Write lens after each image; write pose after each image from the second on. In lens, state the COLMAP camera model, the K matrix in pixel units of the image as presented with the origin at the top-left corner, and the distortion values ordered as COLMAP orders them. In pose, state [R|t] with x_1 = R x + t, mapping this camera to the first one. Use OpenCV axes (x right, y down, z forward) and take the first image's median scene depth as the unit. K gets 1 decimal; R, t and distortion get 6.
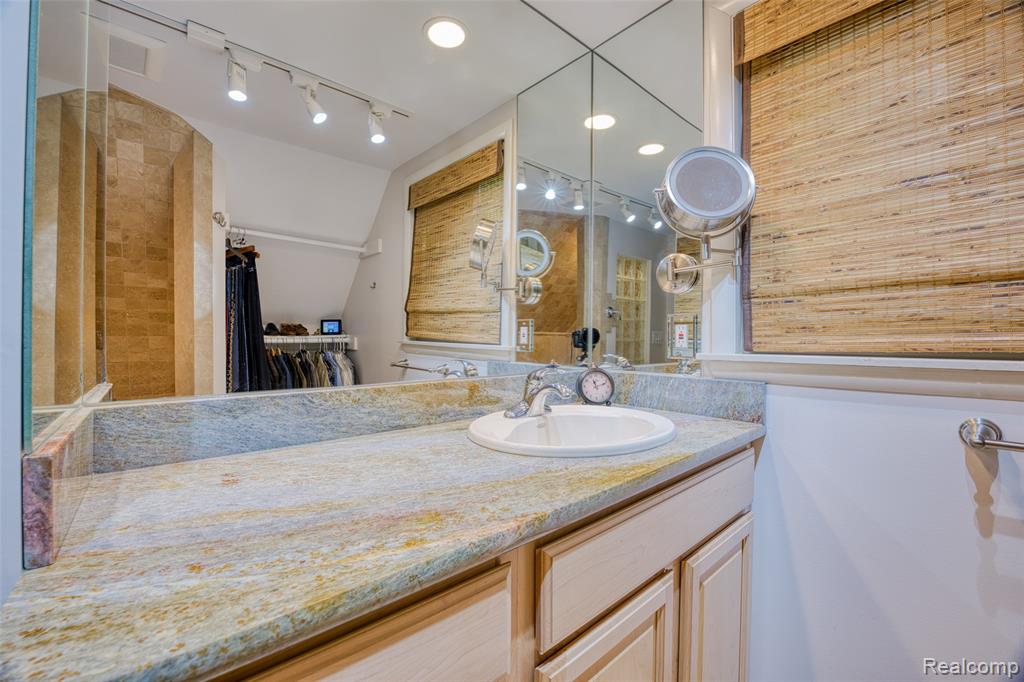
lens RADIAL K [[406.5, 0, 514.7], [0, 406.5, 343.3], [0, 0, 1]] dist [-0.022317, -0.000111]
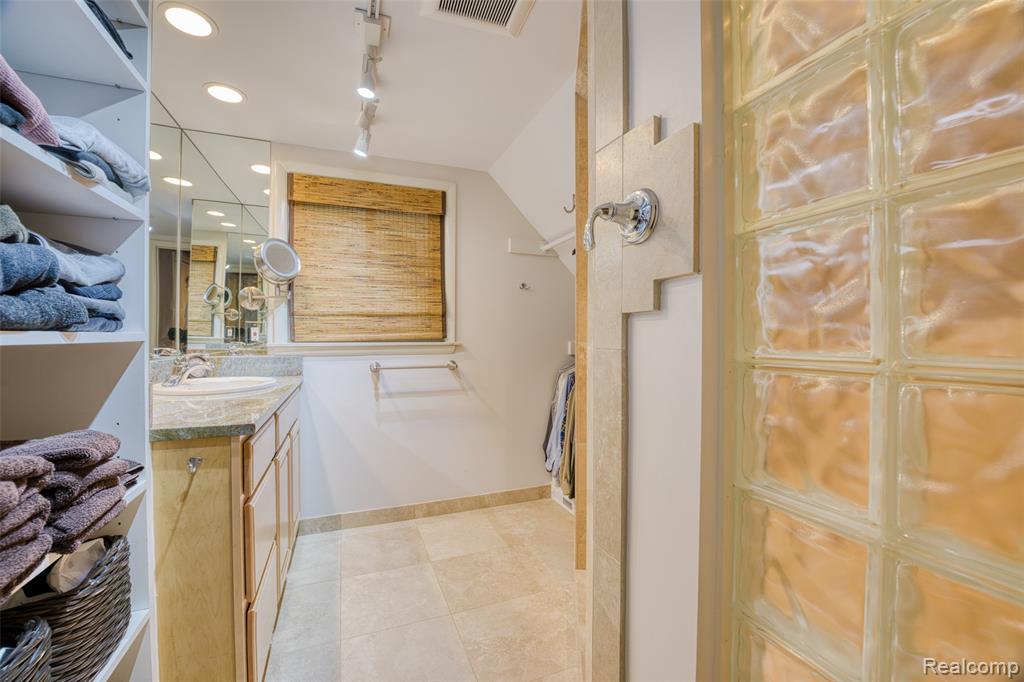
lens RADIAL K [[417.9, 0, 508.3], [0, 417.9, 339.5], [0, 0, 1]] dist [-0.002752, -0.000147]
pose [[0.419040, -0.004203, 0.907958, -1.153350], [0.011454, 0.999934, -0.000657, 0.030220], [-0.907896, 0.010675, 0.419060, -1.134683]]
